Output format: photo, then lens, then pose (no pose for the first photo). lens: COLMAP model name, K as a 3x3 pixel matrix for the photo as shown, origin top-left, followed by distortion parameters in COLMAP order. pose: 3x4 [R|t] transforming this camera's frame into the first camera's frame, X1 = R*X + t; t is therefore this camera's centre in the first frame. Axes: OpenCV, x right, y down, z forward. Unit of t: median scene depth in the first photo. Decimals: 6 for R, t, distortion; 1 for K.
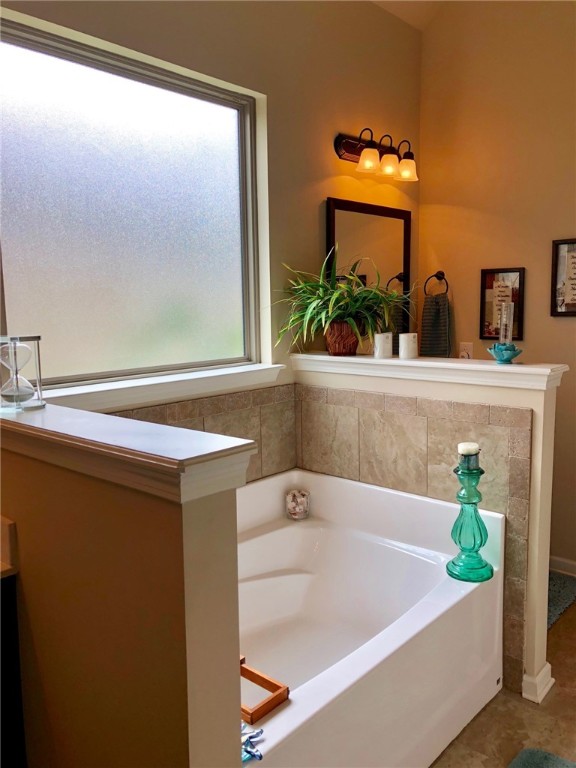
lens RADIAL K [[623.8, 0, 286.9], [0, 623.8, 378.5], [0, 0, 1]] dist [0.008542, -0.001803]
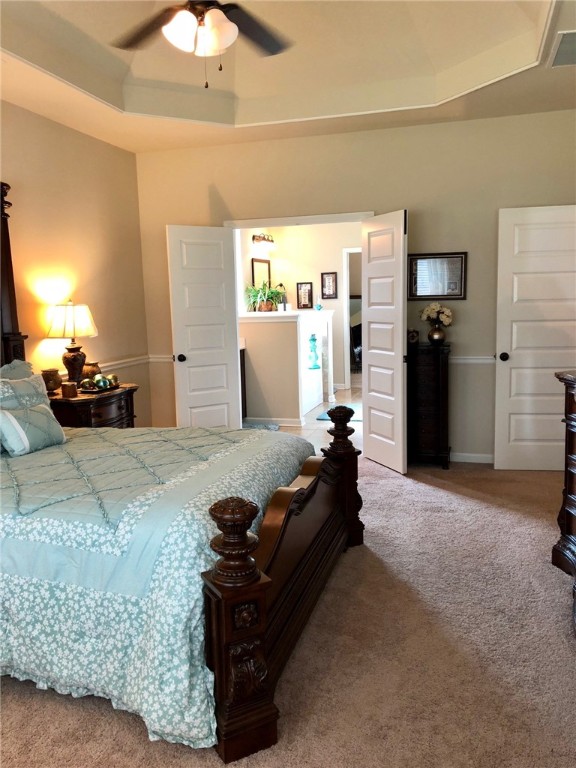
lens RADIAL K [[623.8, 0, 287.7], [0, 623.8, 385.7], [0, 0, 1]] dist [0.008542, -0.001803]
pose [[0.905761, -0.066710, 0.418506, -1.010319], [0.063810, 0.997742, 0.020939, 0.241827], [-0.418958, 0.007739, 0.907973, -1.639566]]
